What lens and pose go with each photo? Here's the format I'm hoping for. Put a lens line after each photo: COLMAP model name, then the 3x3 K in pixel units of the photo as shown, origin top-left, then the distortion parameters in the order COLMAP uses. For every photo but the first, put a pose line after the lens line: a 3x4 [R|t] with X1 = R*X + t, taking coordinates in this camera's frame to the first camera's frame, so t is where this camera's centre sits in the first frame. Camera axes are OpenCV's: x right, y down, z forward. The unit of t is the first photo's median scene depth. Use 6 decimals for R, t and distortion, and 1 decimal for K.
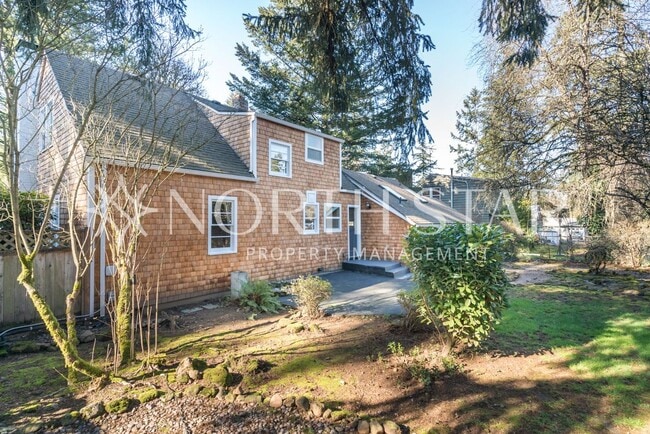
lens RADIAL K [[343.0, 0, 321.8], [0, 343.0, 216.6], [0, 0, 1]] dist [-0.002879, -0.000568]
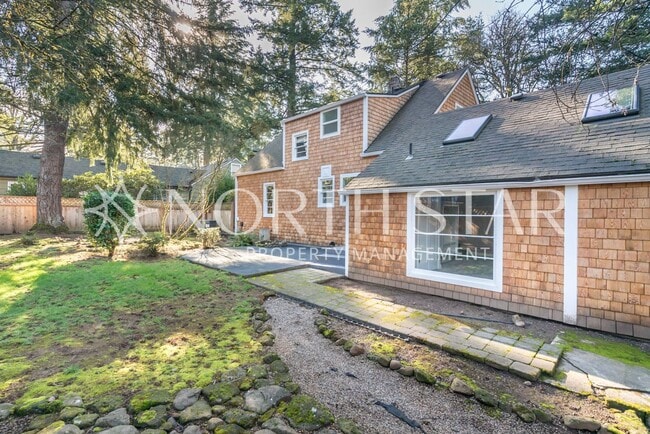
lens RADIAL K [[309.3, 0, 319.5], [0, 309.3, 215.6], [0, 0, 1]] dist [0.003535, -0.000406]
pose [[-0.132139, 0.012855, -0.991148, 1.021323], [0.009351, 0.999888, 0.011721, 0.074228], [0.991187, -0.007719, -0.132244, 1.254295]]
